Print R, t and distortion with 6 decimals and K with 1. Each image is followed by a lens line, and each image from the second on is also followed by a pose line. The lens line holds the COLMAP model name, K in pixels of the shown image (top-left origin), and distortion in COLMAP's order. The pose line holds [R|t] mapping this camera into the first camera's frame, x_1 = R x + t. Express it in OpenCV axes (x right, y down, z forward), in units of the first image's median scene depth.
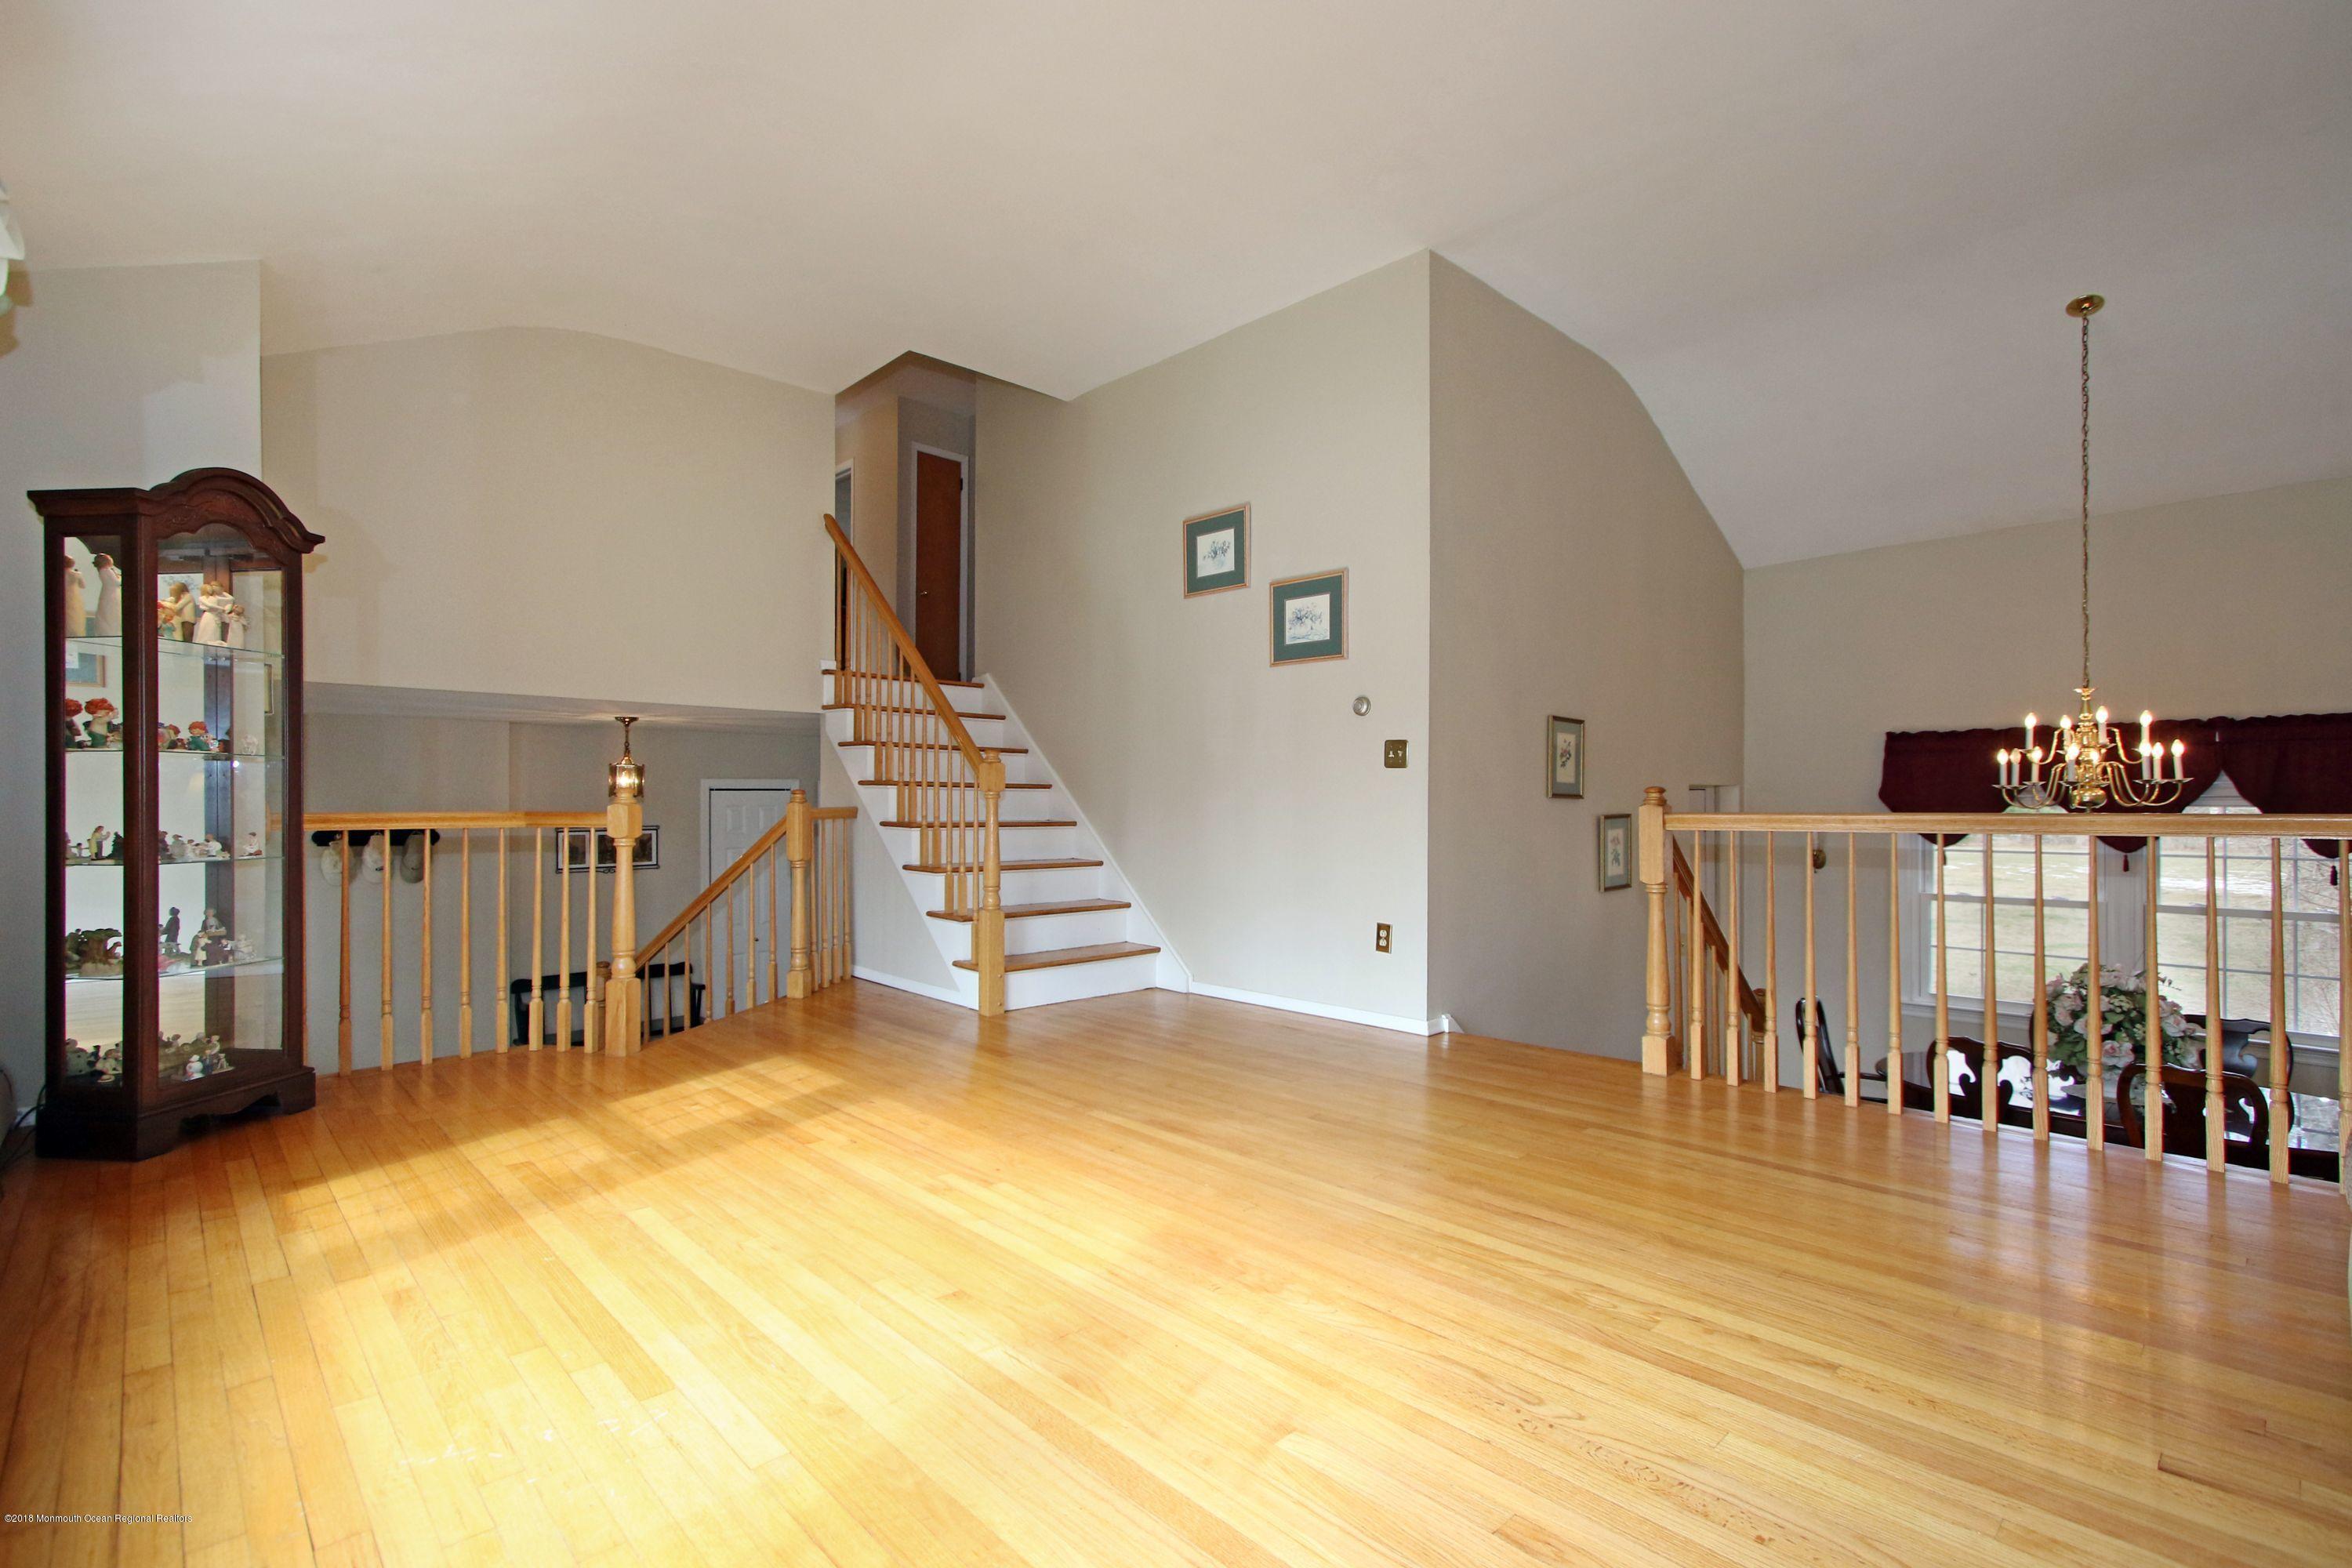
lens RADIAL K [[1091.1, 0, 1163.6], [0, 1091.1, 792.0], [0, 0, 1]] dist [-0.003184, -0.000080]
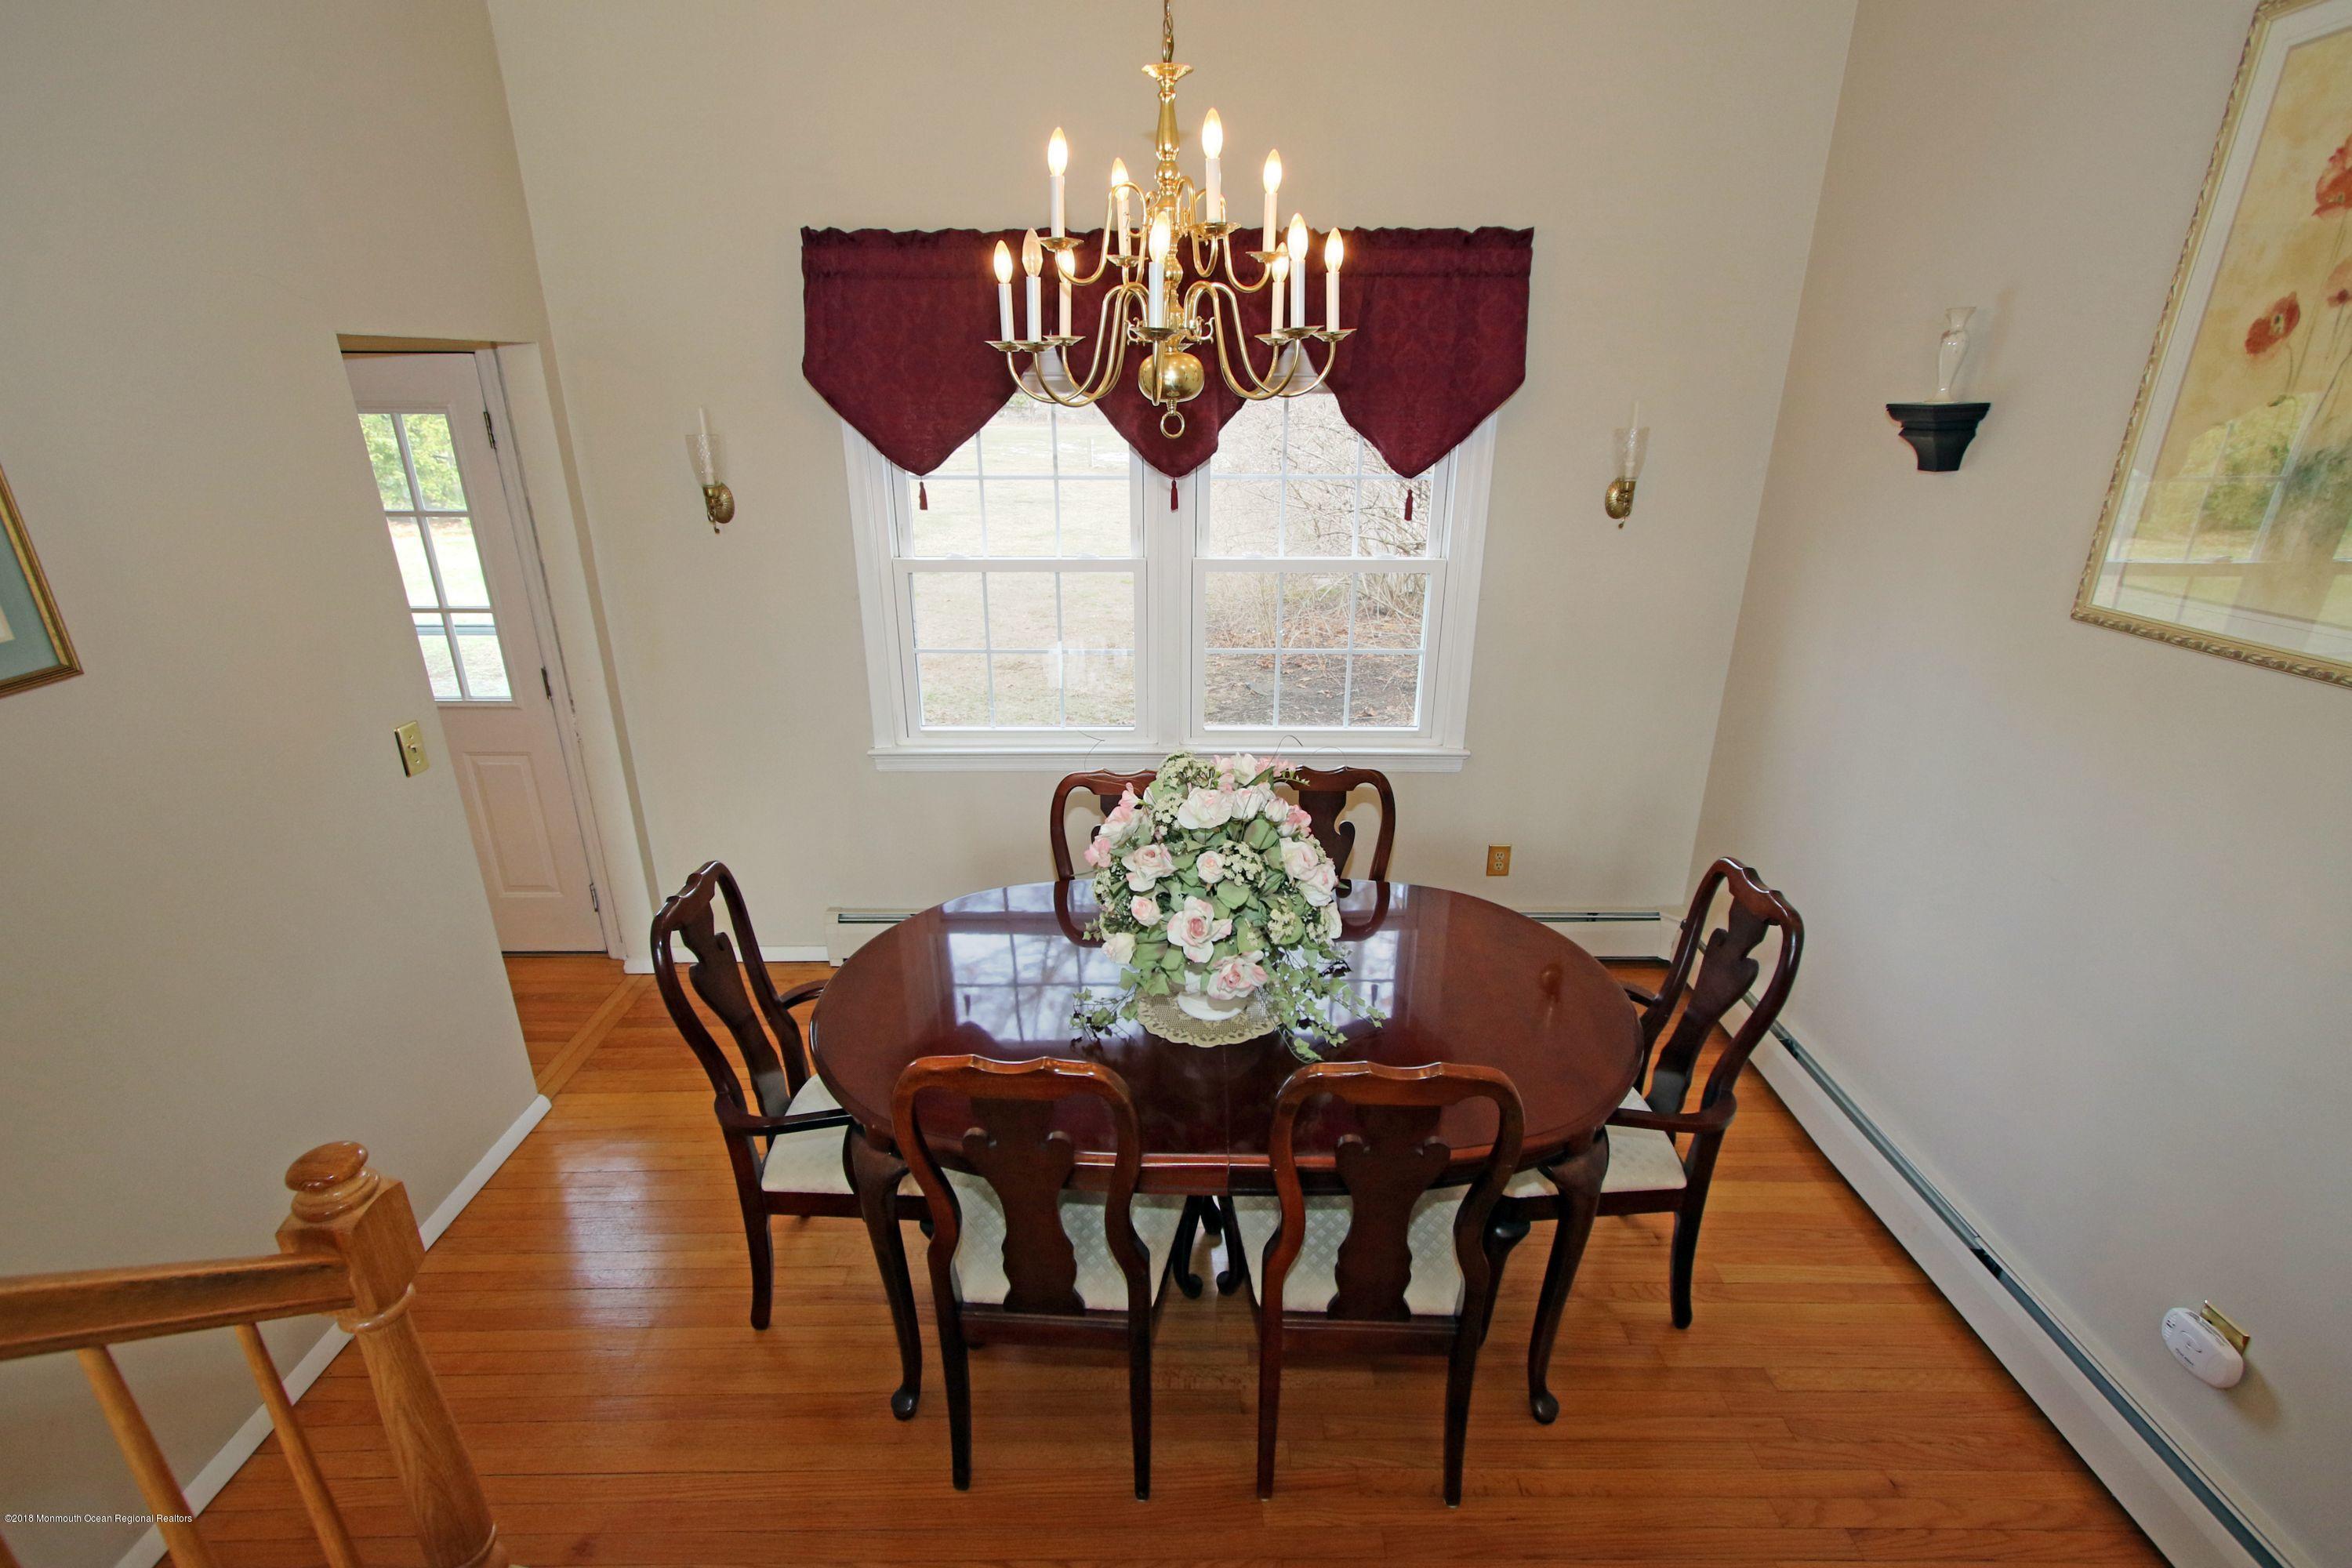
lens RADIAL K [[1068.3, 0, 1172.8], [0, 1068.3, 798.0], [0, 0, 1]] dist [0.004717, 0.000272]
pose [[0.687014, -0.264731, 0.676705, 0.418523], [-0.009569, 0.927897, 0.372714, 0.001354], [-0.726582, -0.262535, 0.634945, 0.551205]]
